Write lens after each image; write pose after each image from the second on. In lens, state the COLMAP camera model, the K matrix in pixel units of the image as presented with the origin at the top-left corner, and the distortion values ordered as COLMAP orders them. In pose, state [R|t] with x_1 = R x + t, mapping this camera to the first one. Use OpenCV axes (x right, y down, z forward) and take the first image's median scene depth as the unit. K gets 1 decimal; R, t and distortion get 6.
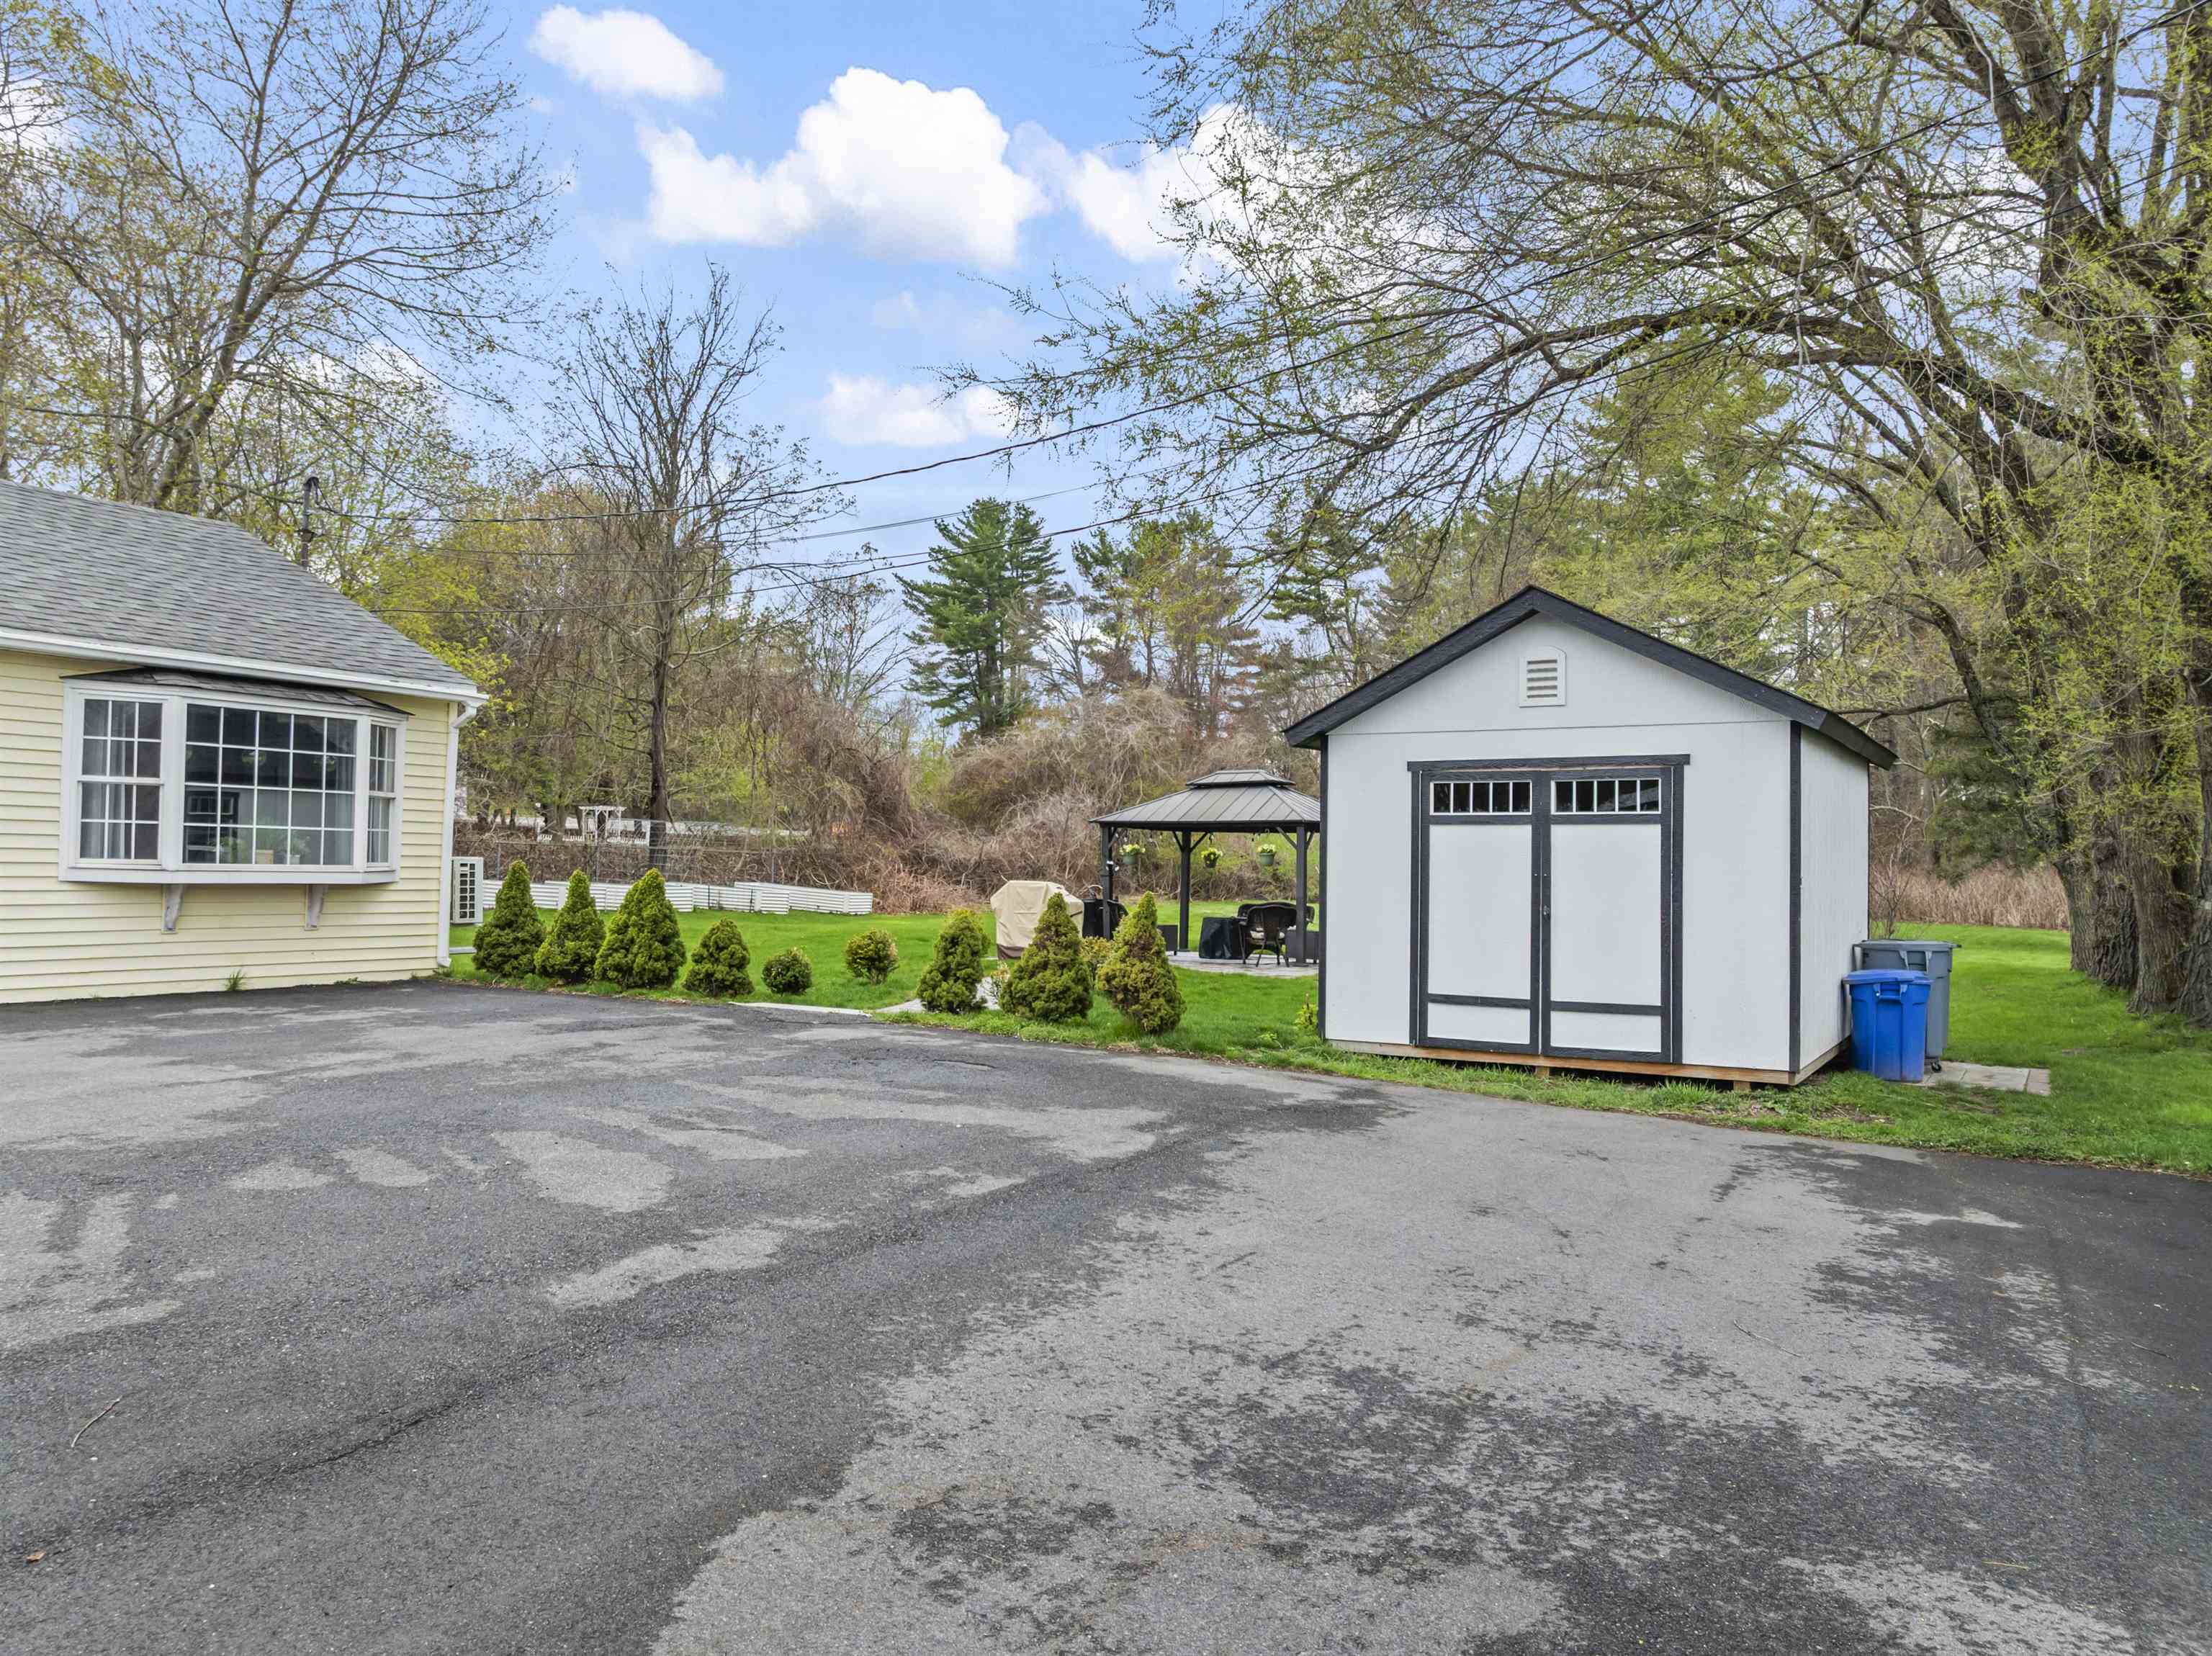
lens RADIAL K [[1534.2, 0, 1106.0], [0, 1534.2, 828.0], [0, 0, 1]] dist [-0.046176, -0.003526]
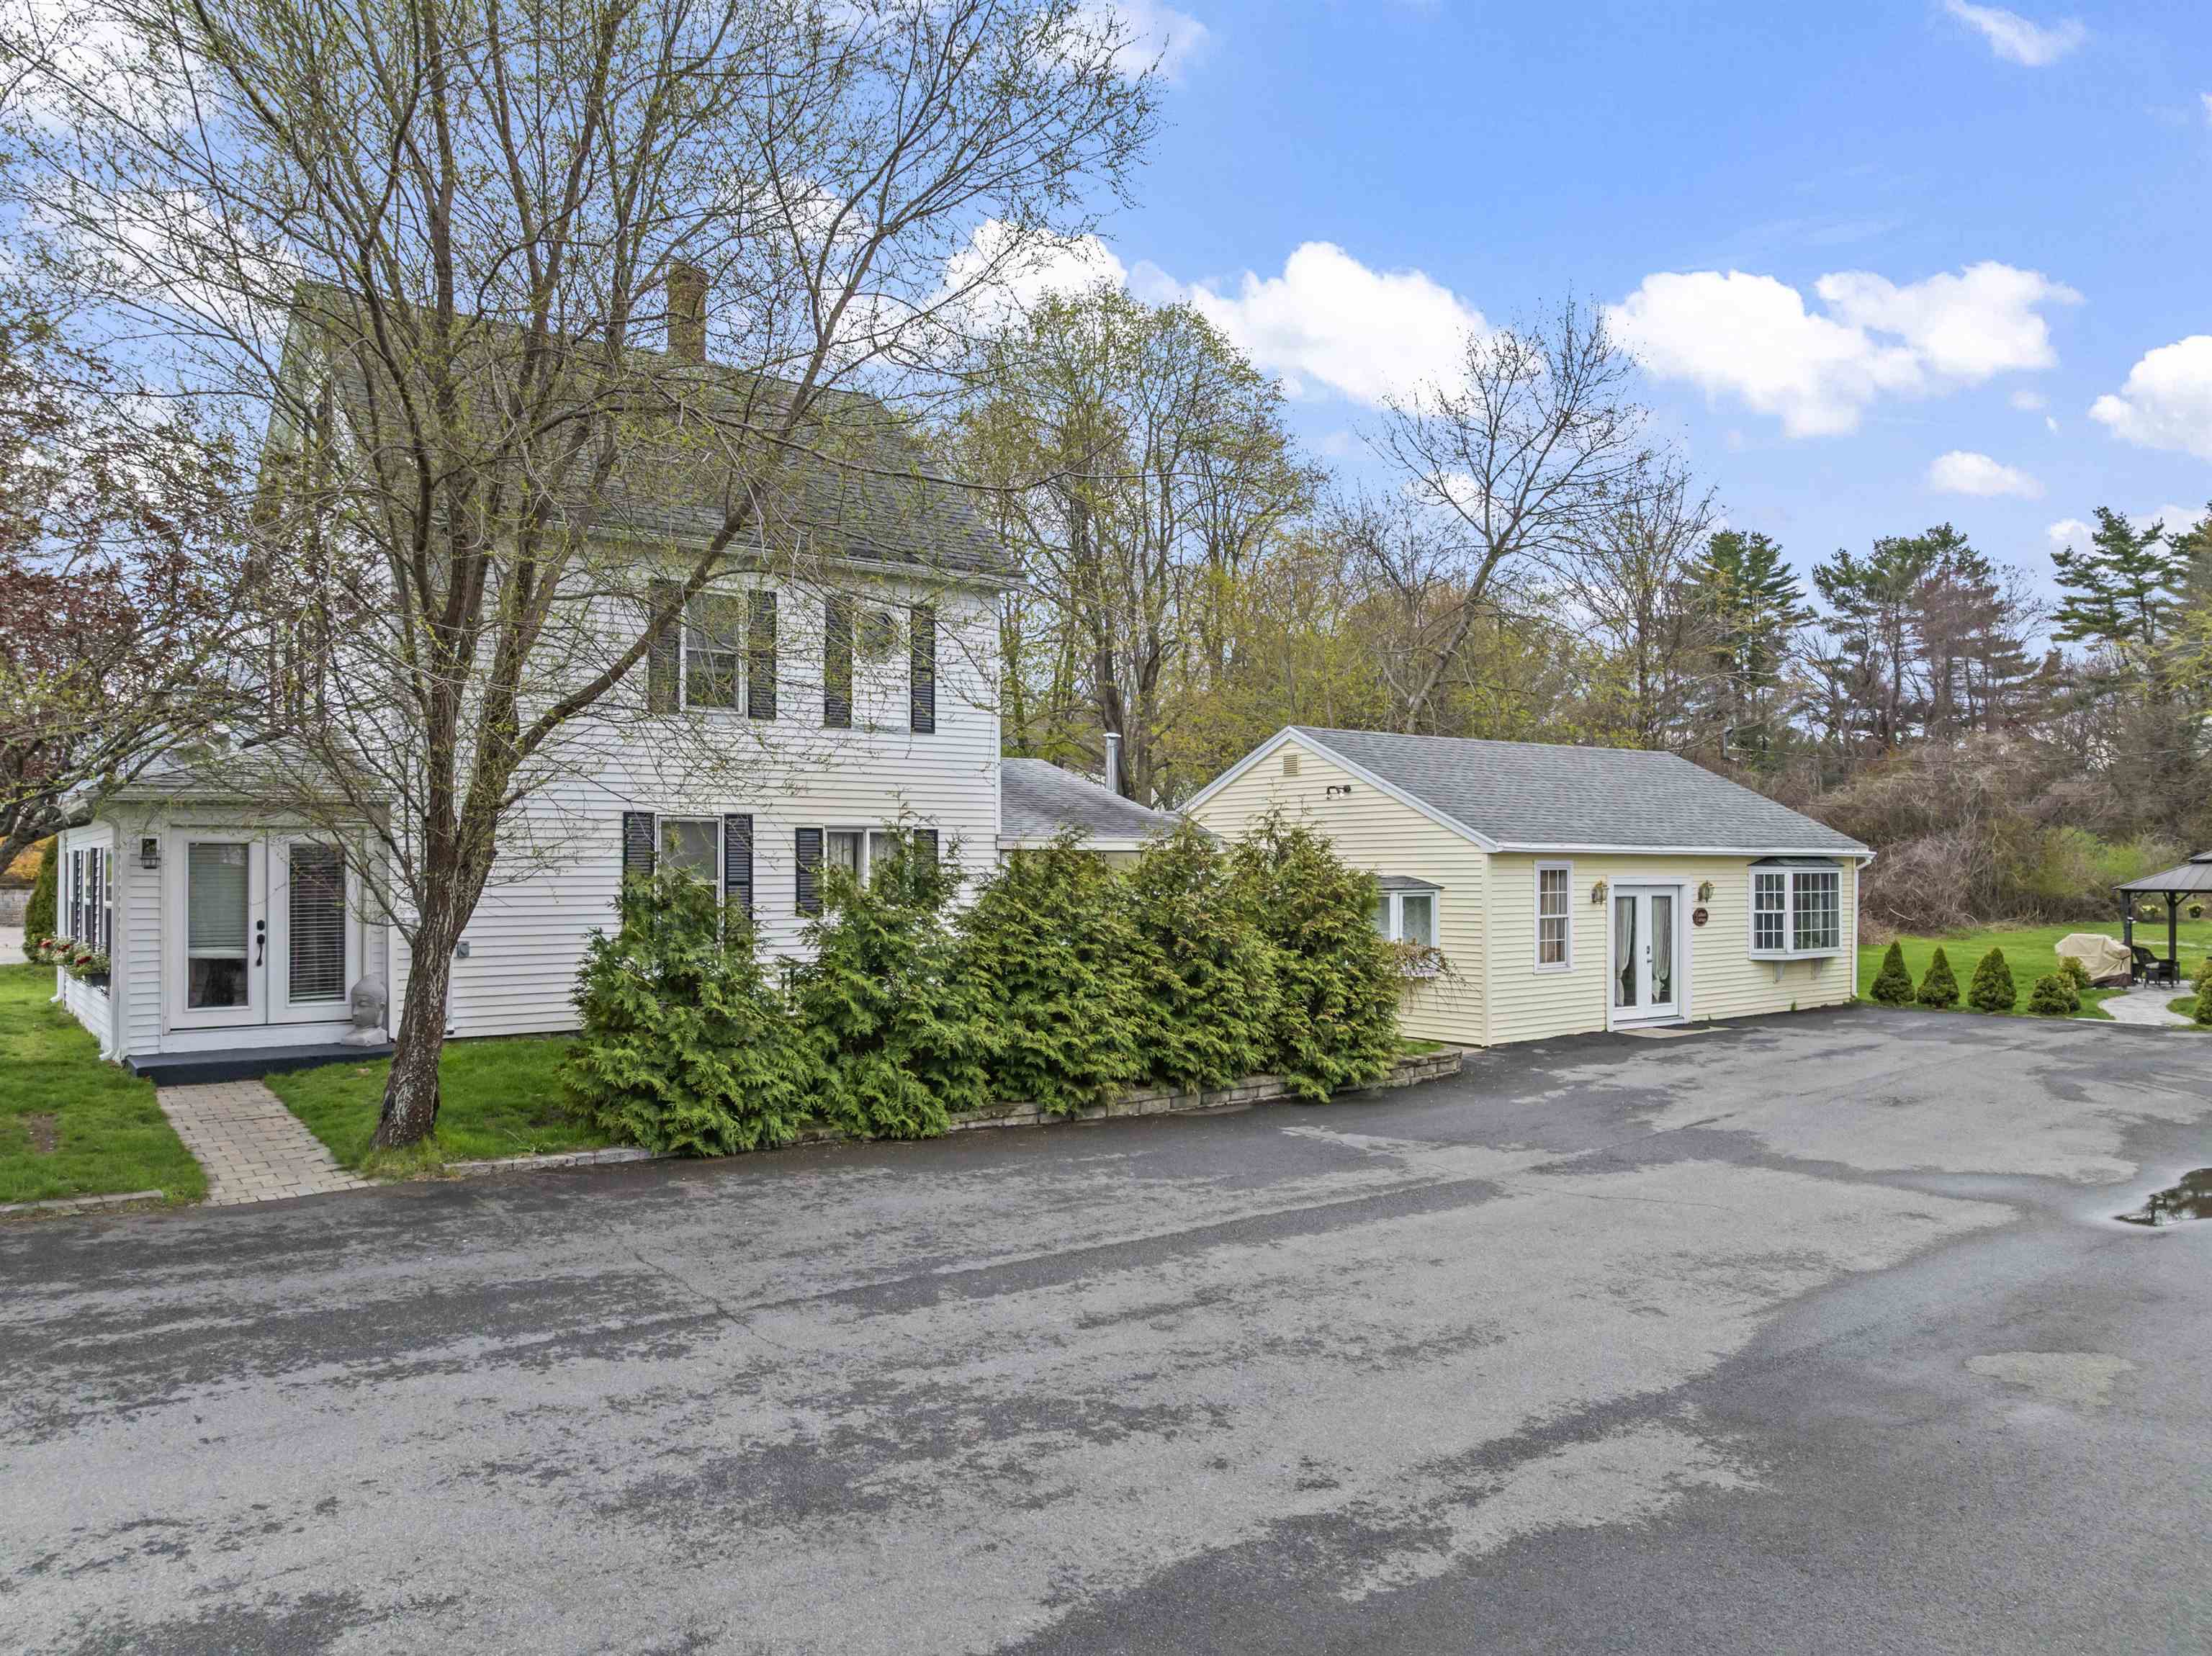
lens RADIAL K [[1534.2, 0, 1106.0], [0, 1534.2, 828.0], [0, 0, 1]] dist [-0.046176, -0.003526]
pose [[0.919380, -0.027253, -0.392426, -0.083725], [0.026337, 0.999623, -0.007719, -0.019588], [0.392489, -0.003239, 0.919751, -0.165659]]
